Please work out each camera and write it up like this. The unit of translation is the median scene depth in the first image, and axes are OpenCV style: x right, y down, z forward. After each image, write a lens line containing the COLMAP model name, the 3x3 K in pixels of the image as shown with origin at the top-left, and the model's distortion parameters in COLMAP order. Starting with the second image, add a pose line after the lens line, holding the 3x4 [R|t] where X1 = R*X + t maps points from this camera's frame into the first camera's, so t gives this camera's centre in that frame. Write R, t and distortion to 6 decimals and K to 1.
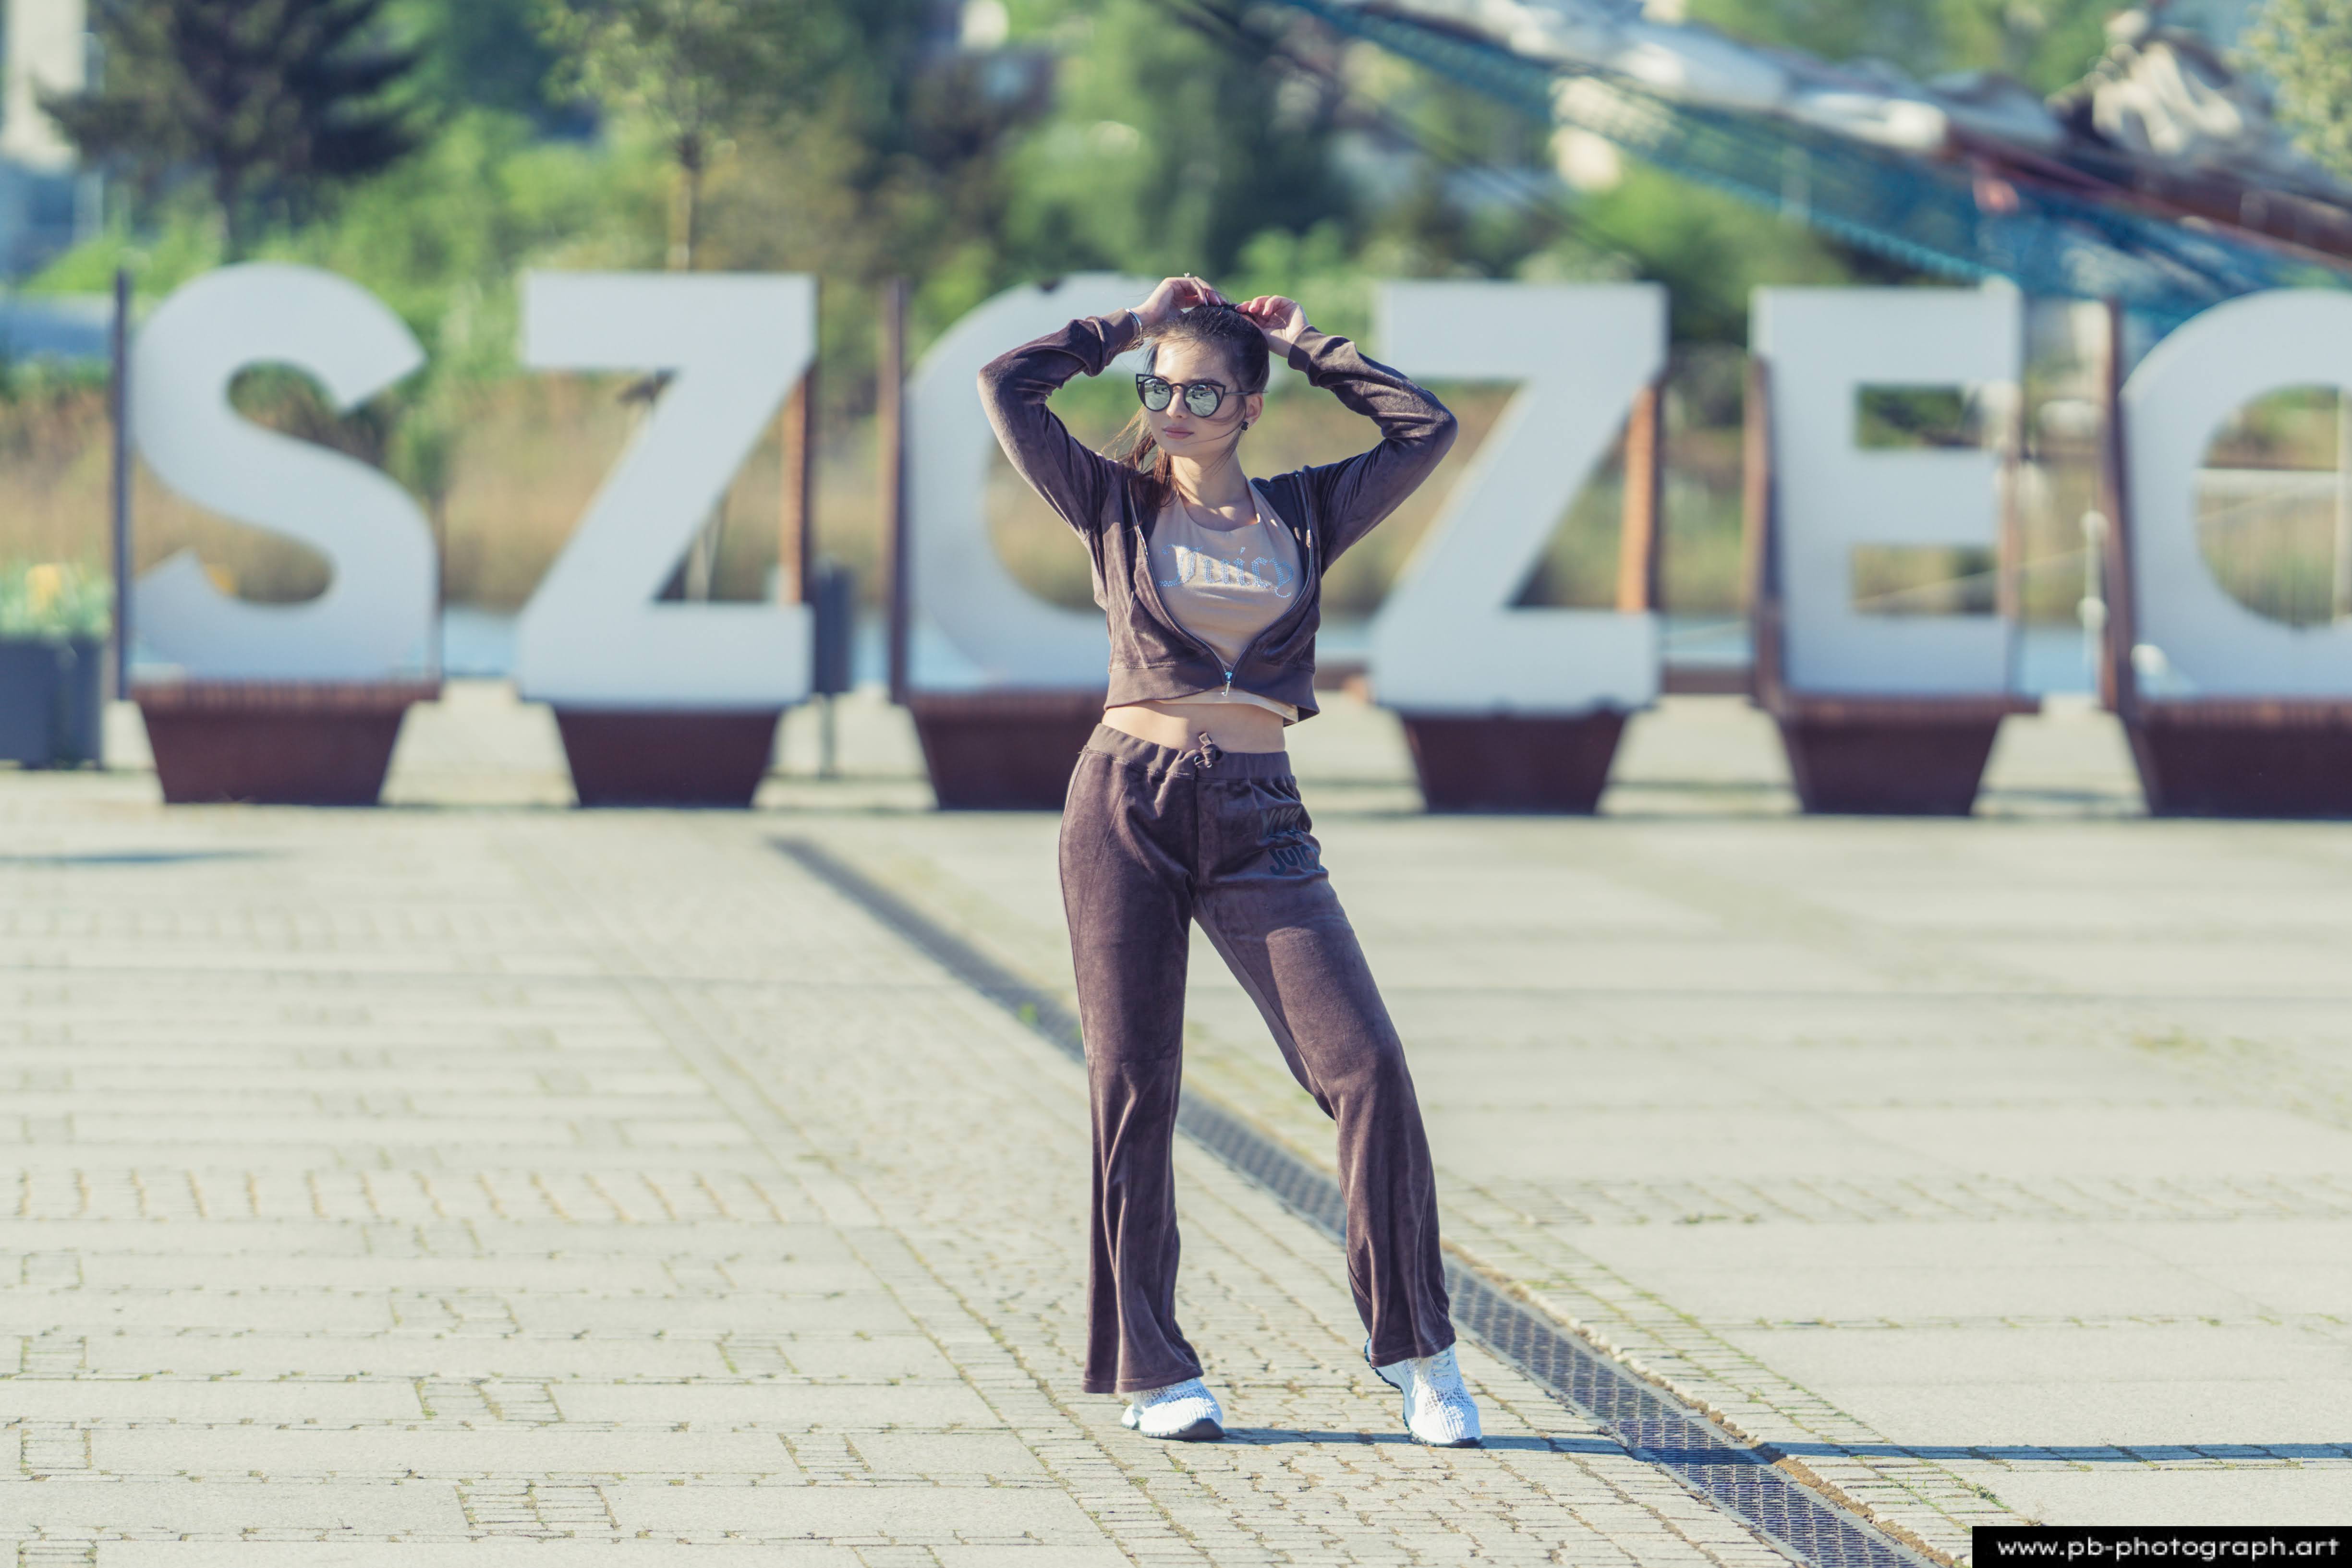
lens RADIAL K [[9090.2, 0, 1189.4], [0, 9090.2, 801.5], [0, 0, 1]] dist [0.048343, 0.000000]
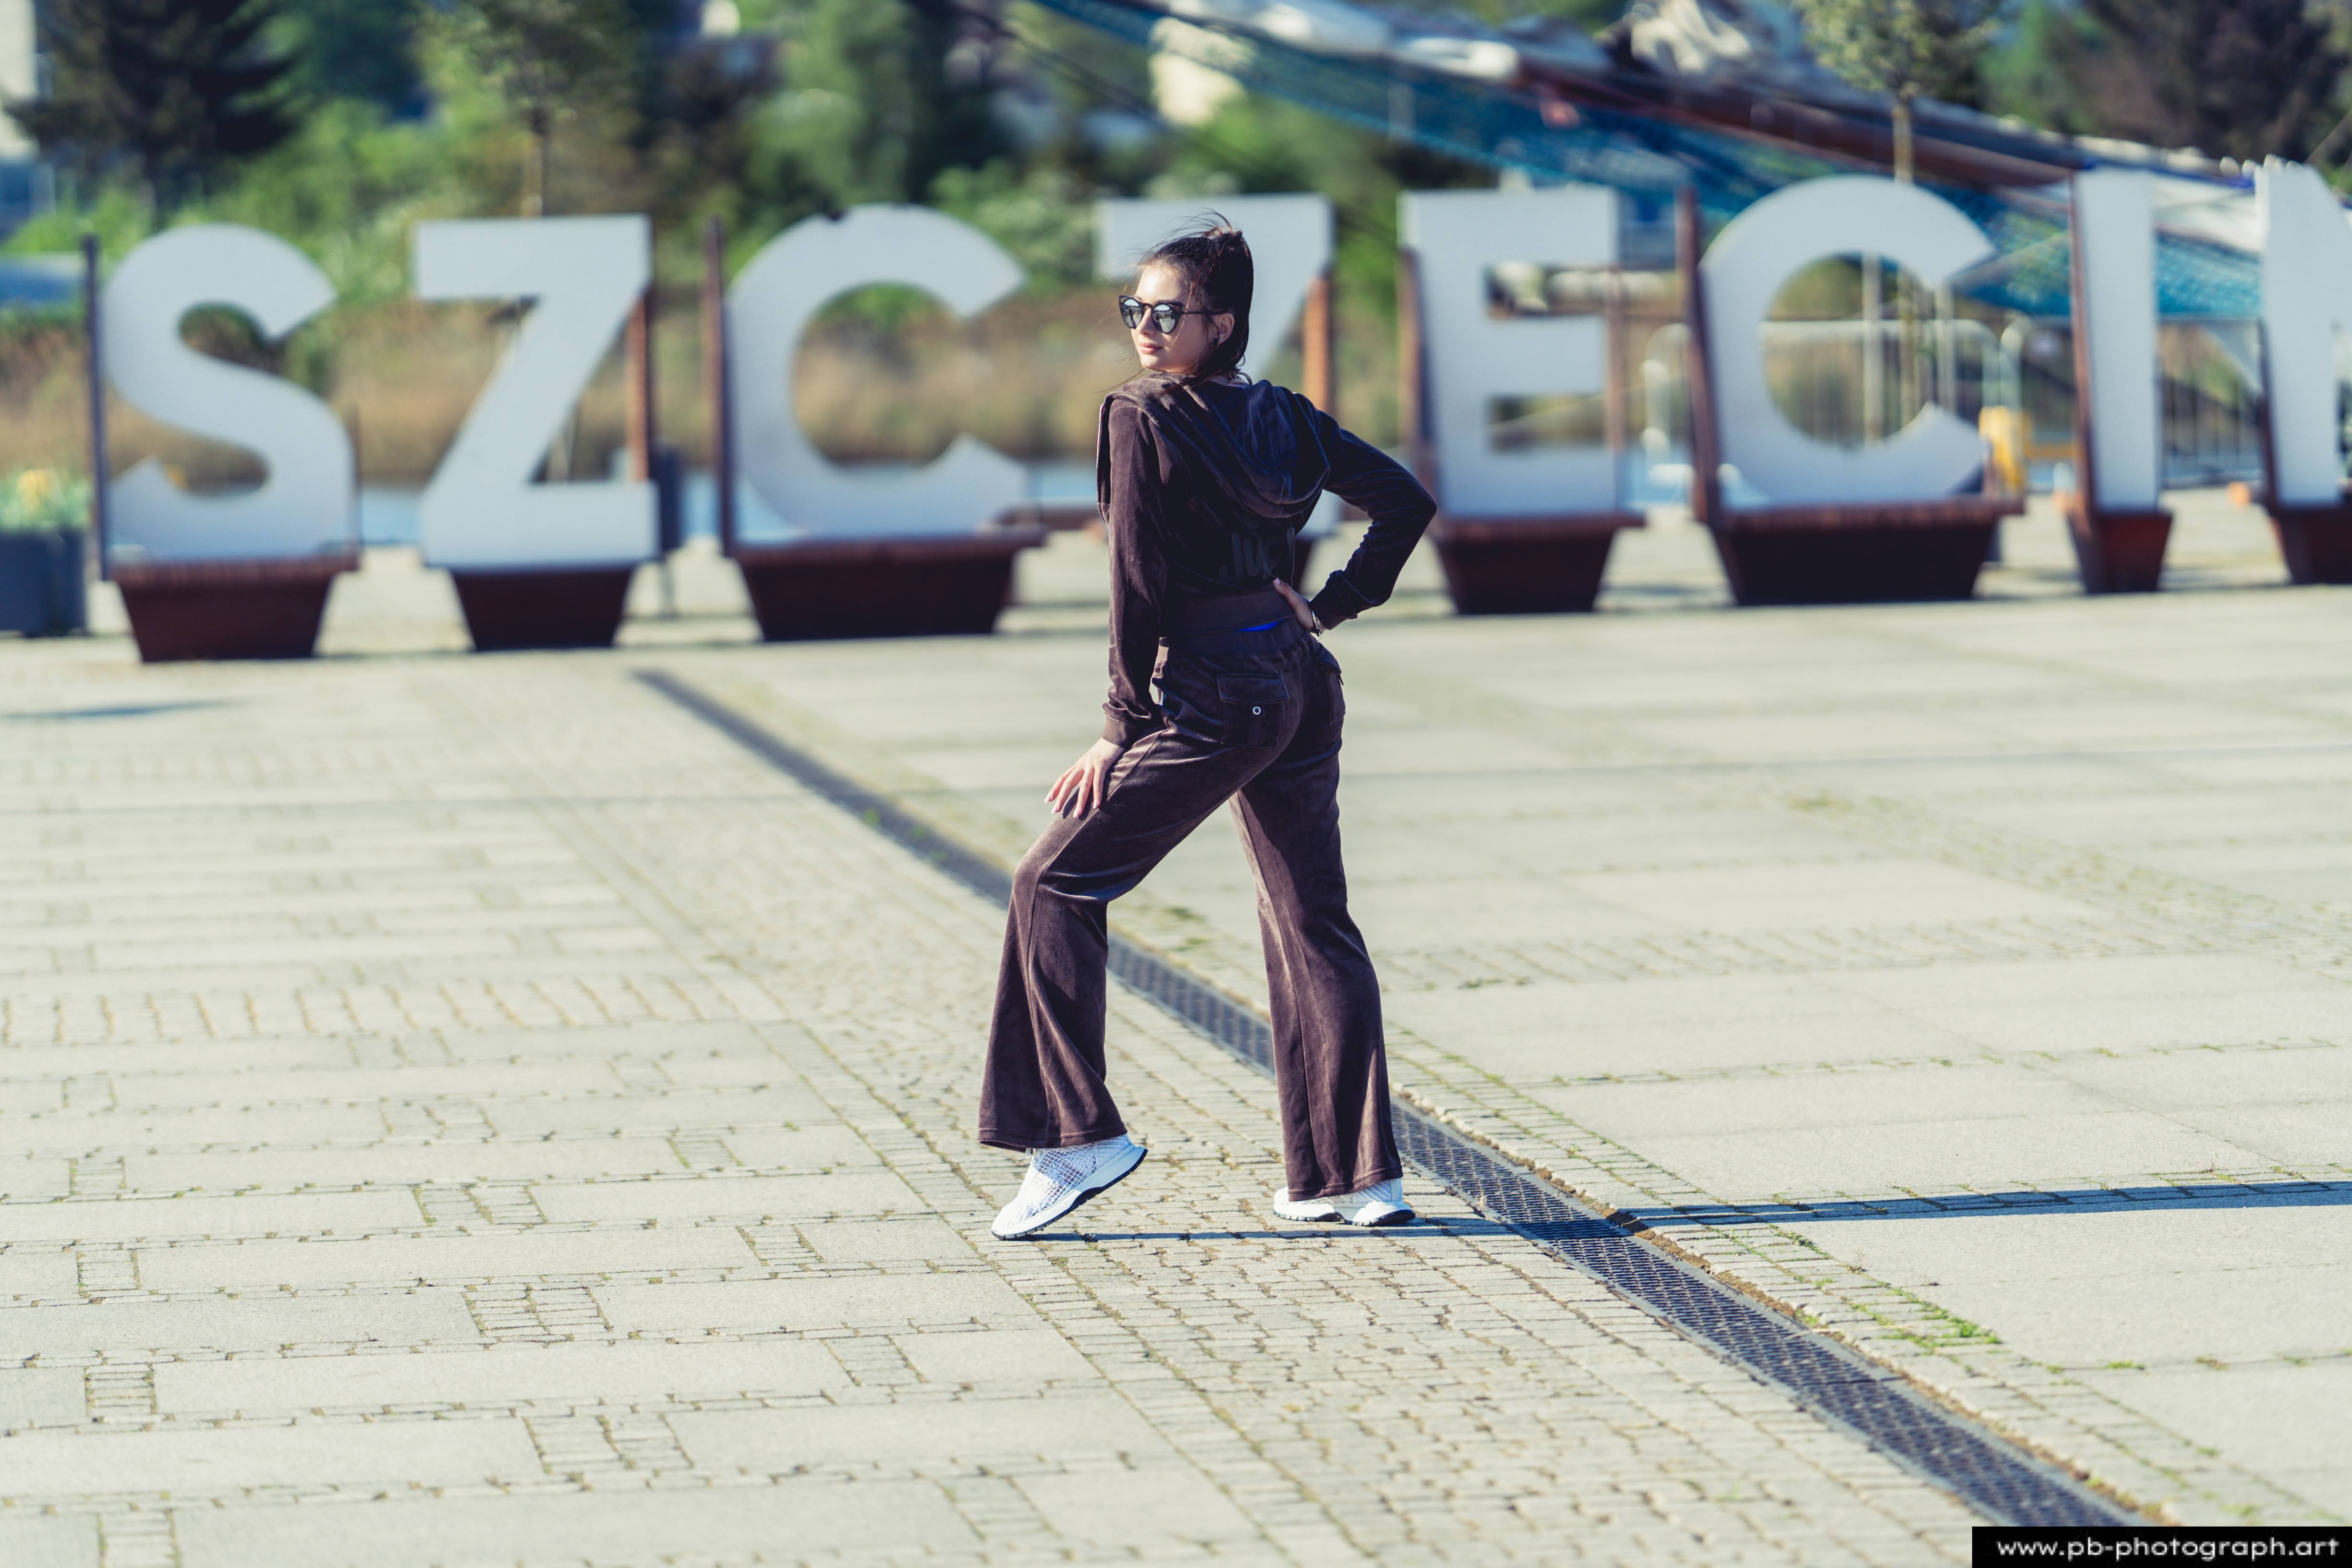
lens RADIAL K [[9091.6, 0, 1167.3], [0, 9091.6, 775.2], [0, 0, 1]] dist [0.048343, 0.000000]
pose [[0.999082, -0.041389, -0.011028, 0.030213], [0.041455, 0.999124, 0.005741, 0.010707], [0.010780, -0.006193, 0.999923, -0.179872]]
